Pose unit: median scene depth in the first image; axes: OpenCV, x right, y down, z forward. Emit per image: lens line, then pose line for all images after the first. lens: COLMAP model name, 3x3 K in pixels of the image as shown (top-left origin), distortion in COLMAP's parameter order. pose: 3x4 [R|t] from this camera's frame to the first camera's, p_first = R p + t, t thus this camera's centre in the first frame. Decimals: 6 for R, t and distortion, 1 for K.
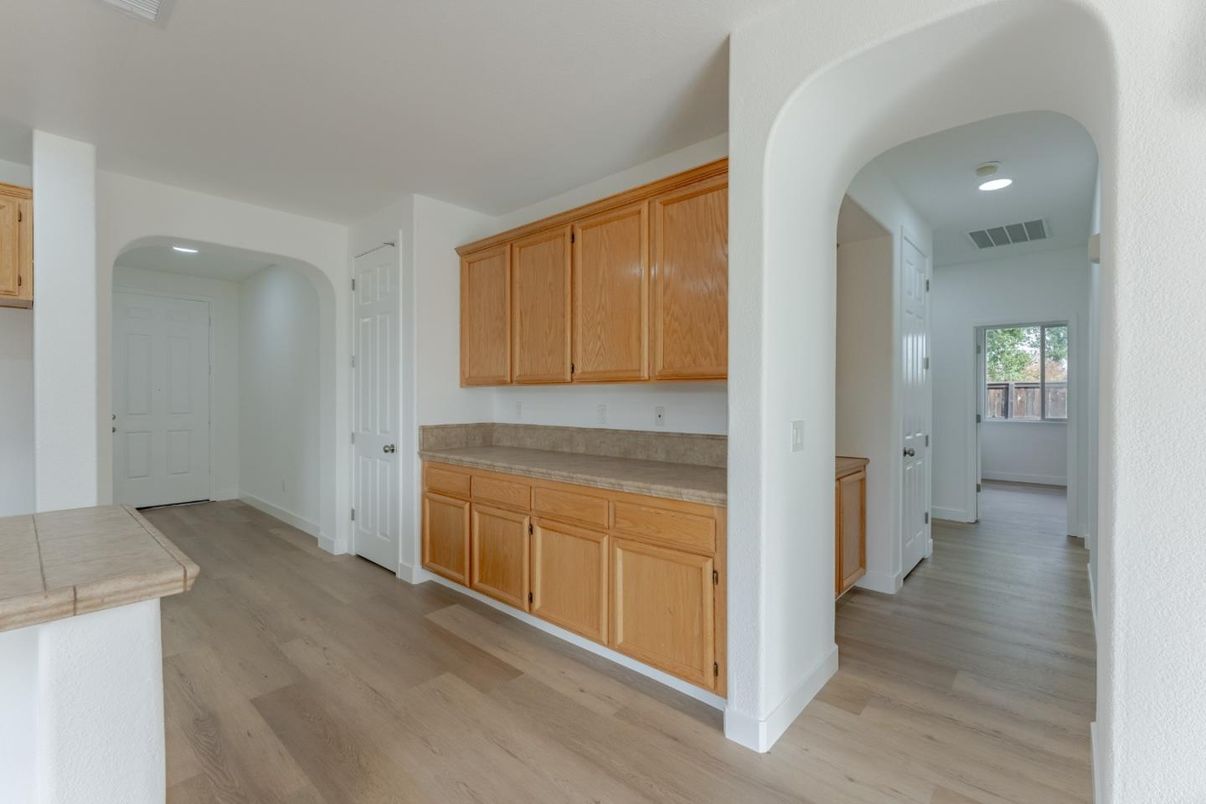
lens RADIAL K [[506.3, 0, 601.0], [0, 506.3, 398.6], [0, 0, 1]] dist [-0.007533, -0.000872]
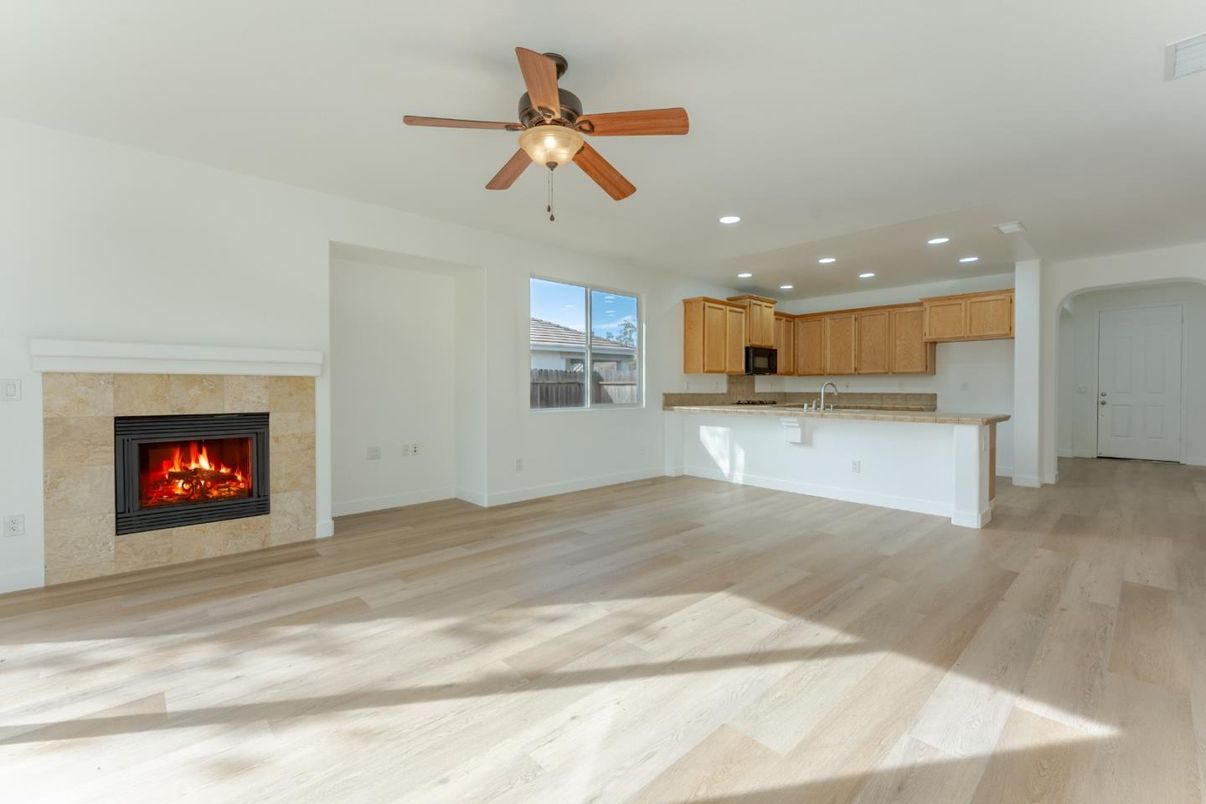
lens RADIAL K [[506.3, 0, 599.9], [0, 506.3, 397.9], [0, 0, 1]] dist [-0.007533, -0.000872]
pose [[-0.138501, 0.017355, -0.990210, 1.076207], [-0.002295, 0.999838, 0.017844, 0.036757], [0.990360, 0.004744, -0.138439, -0.429483]]
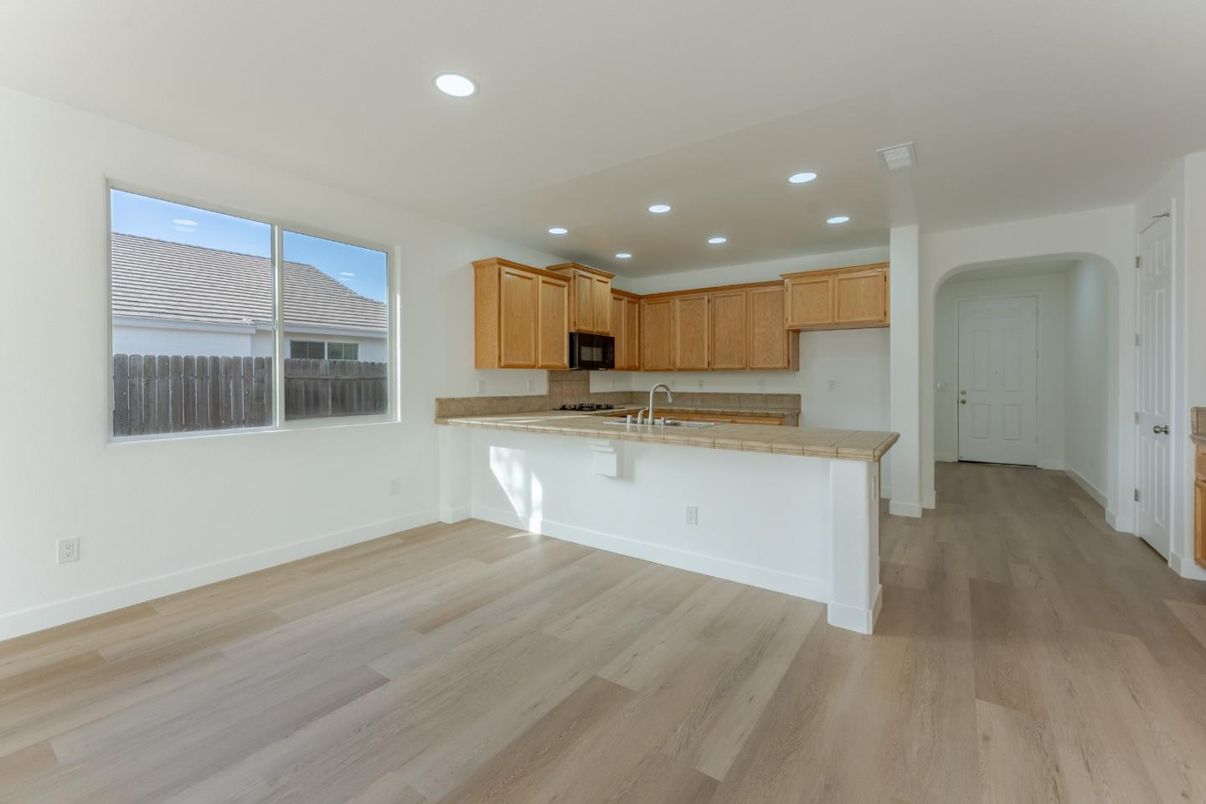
lens RADIAL K [[506.3, 0, 606.1], [0, 506.3, 380.4], [0, 0, 1]] dist [-0.007533, -0.000872]
pose [[0.086544, 0.000138, -0.996248, 0.440817], [-0.000584, 1.000000, 0.000087, 0.006287], [0.996248, 0.000574, 0.086544, -0.131651]]
